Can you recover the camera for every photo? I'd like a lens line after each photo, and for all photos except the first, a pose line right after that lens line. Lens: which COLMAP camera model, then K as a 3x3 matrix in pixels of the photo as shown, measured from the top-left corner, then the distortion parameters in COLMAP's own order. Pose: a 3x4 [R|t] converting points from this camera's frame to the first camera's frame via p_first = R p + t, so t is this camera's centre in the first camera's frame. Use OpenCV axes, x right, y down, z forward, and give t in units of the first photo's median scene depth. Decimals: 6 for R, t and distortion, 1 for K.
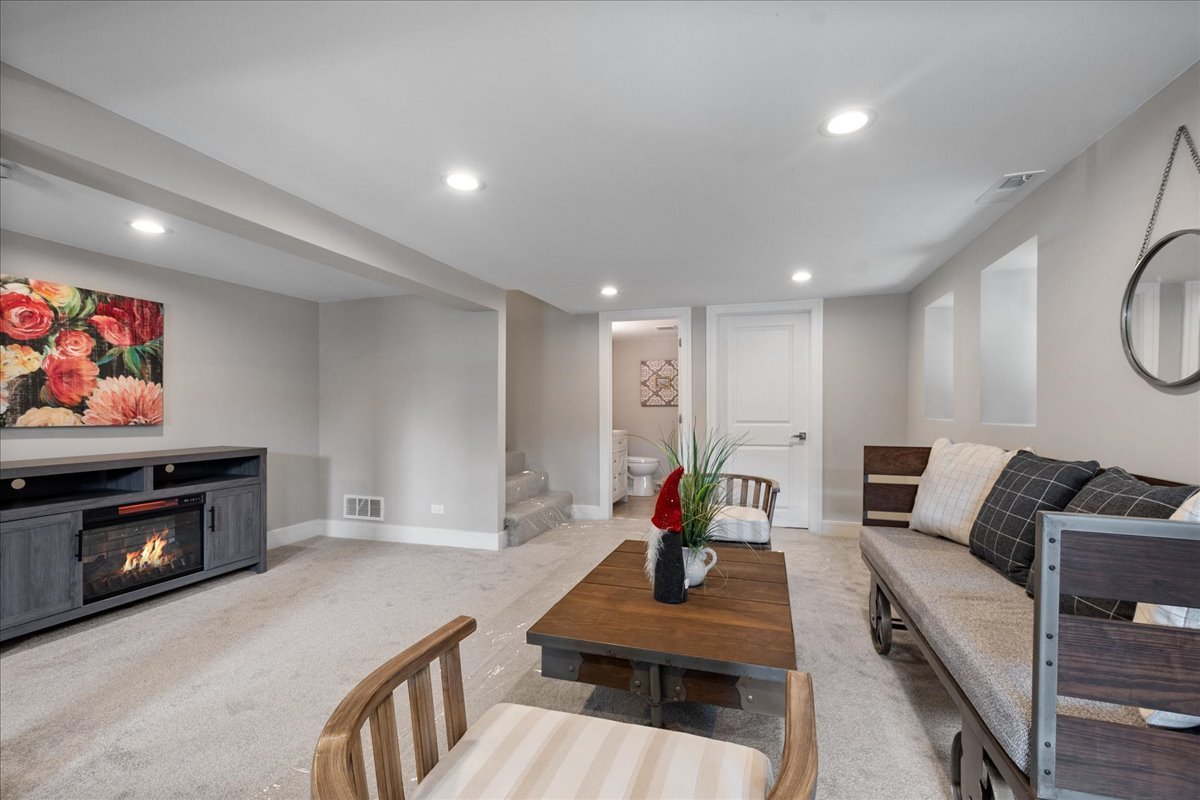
lens RADIAL K [[522.6, 0, 610.7], [0, 522.6, 412.6], [0, 0, 1]] dist [0.004403, -0.000278]
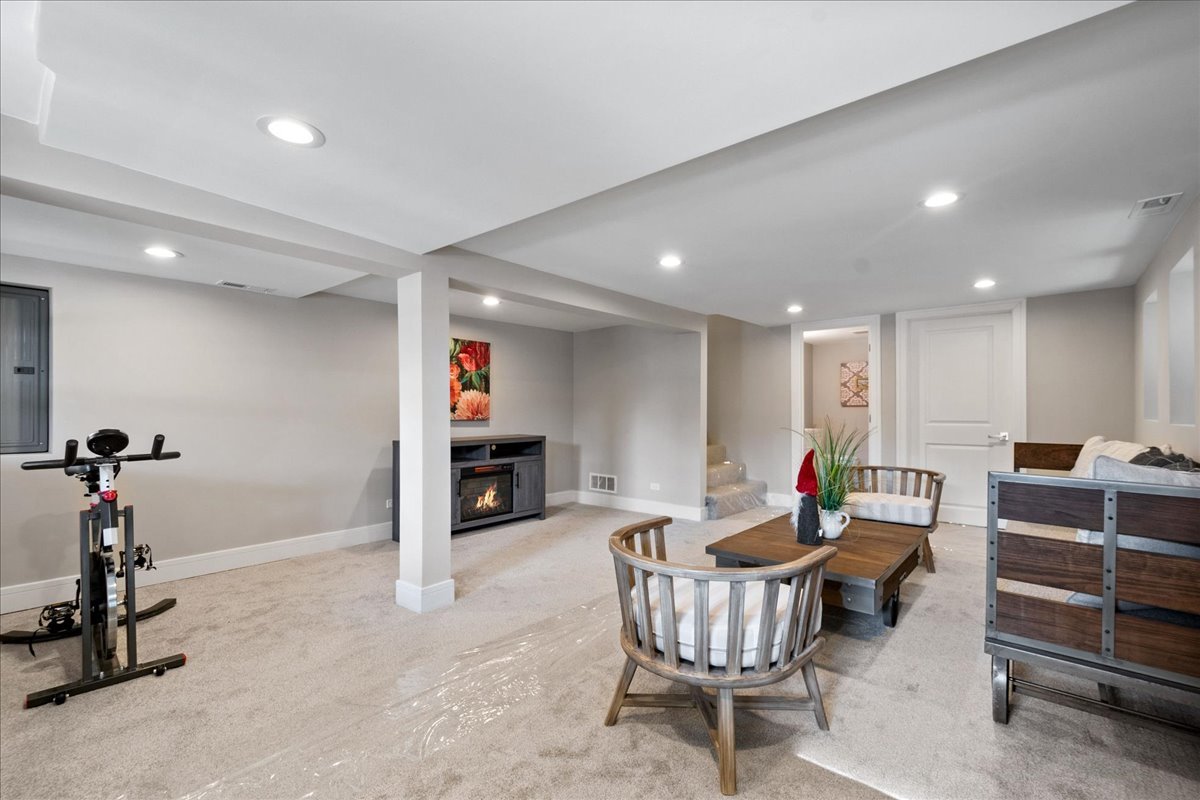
lens RADIAL K [[522.6, 0, 610.7], [0, 522.6, 412.6], [0, 0, 1]] dist [0.004403, -0.000278]
pose [[0.918405, 0.001773, -0.395638, 0.111476], [-0.001876, 0.999998, 0.000127, 0.000626], [0.395637, 0.000626, 0.918407, -0.325216]]
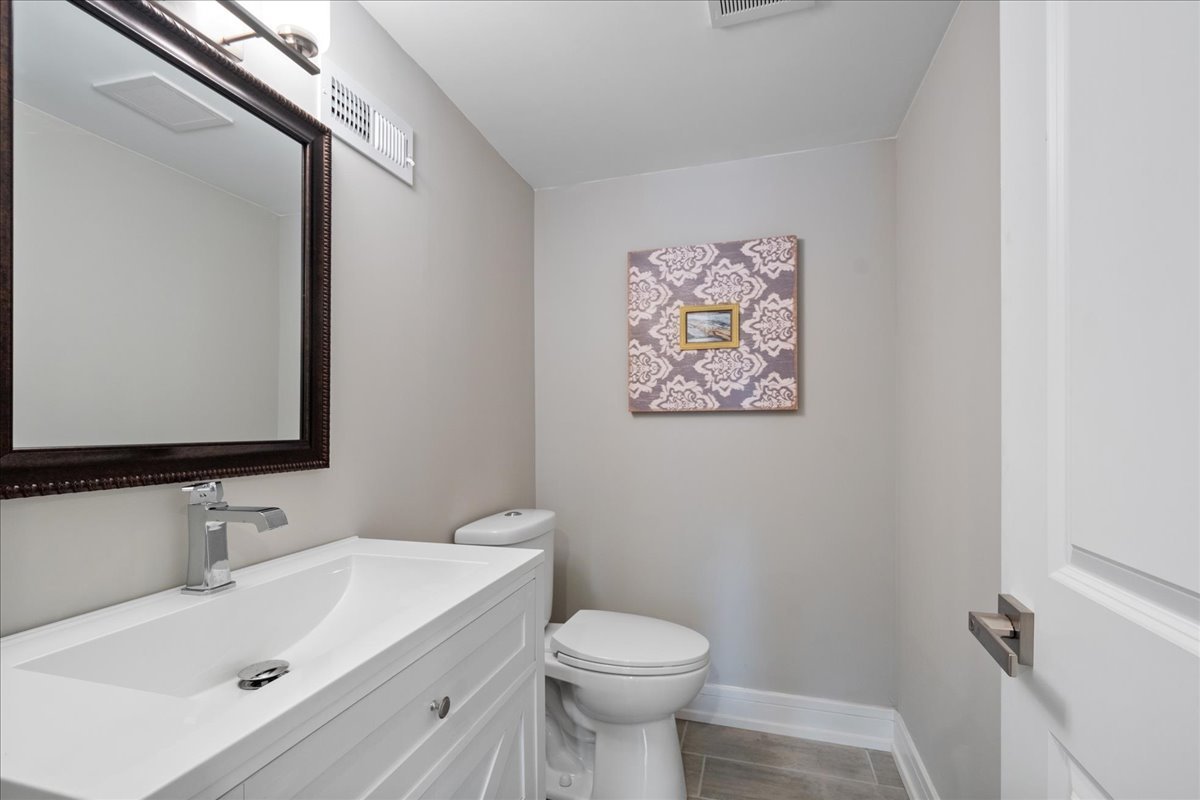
lens RADIAL K [[522.6, 0, 610.7], [0, 522.6, 412.6], [0, 0, 1]] dist [0.004403, -0.000278]
pose [[0.999936, -0.001177, 0.011211, 0.102232], [0.001345, 0.999887, -0.014991, -0.021212], [-0.011192, 0.015005, 0.999825, 1.641415]]
